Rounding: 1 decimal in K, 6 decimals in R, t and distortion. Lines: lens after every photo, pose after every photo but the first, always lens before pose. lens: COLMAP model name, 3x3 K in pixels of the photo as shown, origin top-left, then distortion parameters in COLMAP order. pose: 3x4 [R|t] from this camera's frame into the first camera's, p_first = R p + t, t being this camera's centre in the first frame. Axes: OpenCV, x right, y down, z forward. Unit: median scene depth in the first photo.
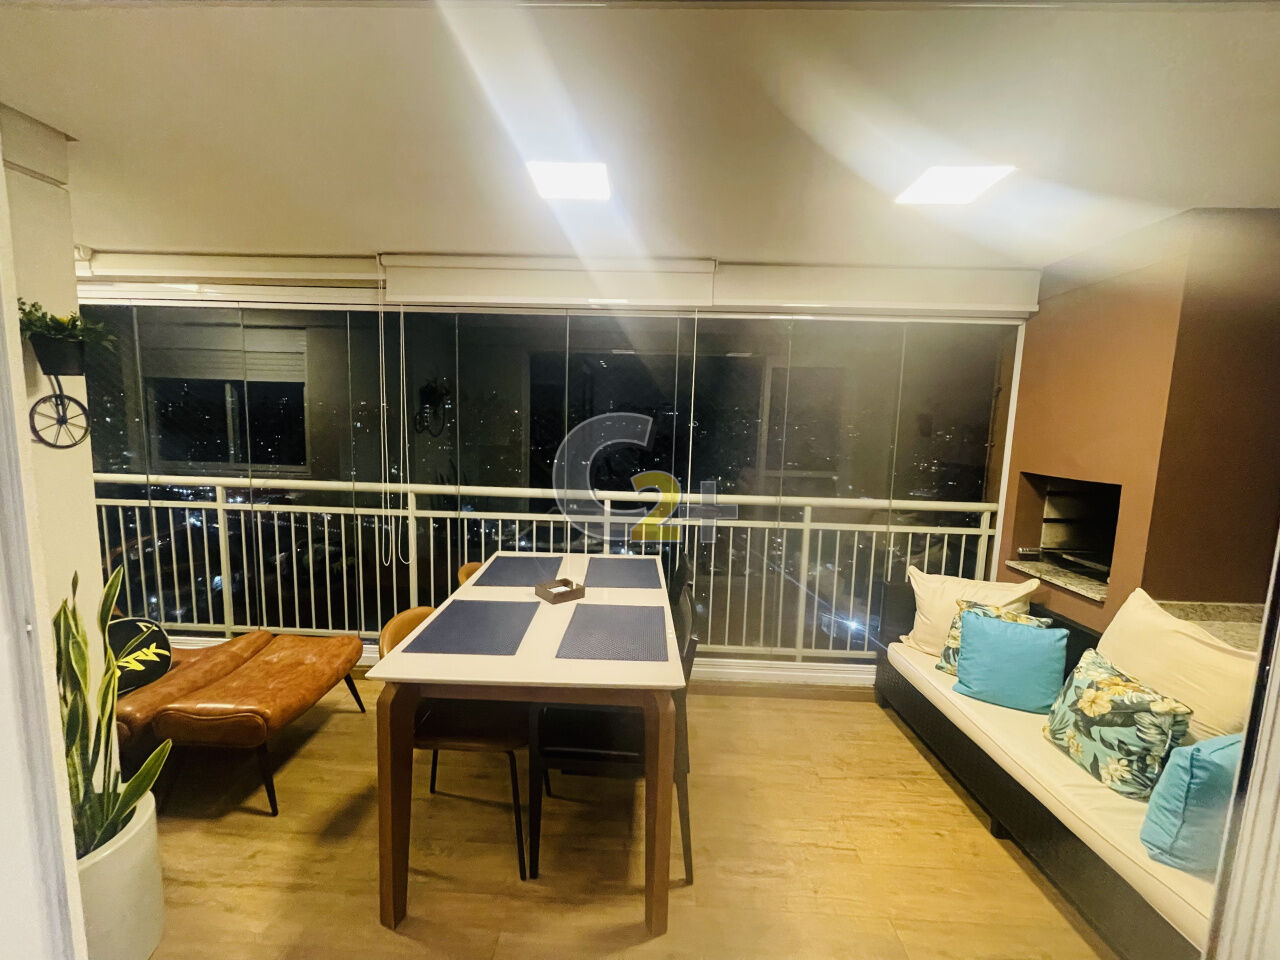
lens RADIAL K [[514.9, 0, 640.0], [0, 514.9, 480.0], [0, 0, 1]] dist [0.001254, 0.000054]
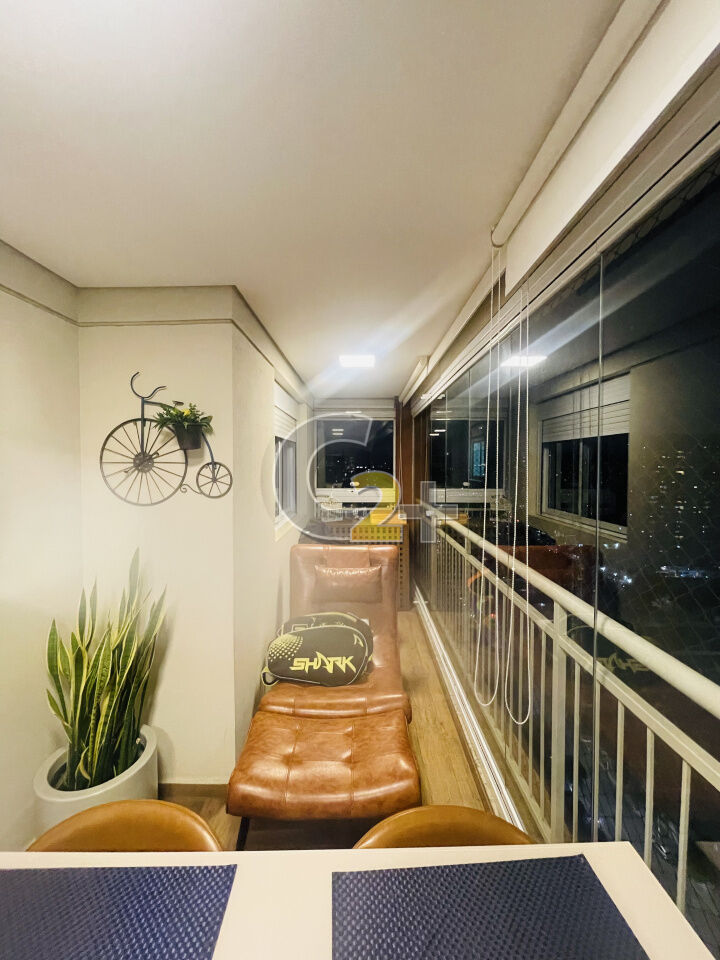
lens RADIAL K [[386.2, 0, 360.0], [0, 386.2, 480.0], [0, 0, 1]] dist [0.001254, 0.000054]
pose [[0.004080, 0.008862, -0.999952, -0.016652], [-0.105021, 0.994435, 0.008385, -0.114574], [0.994462, 0.104982, 0.004988, 0.965925]]
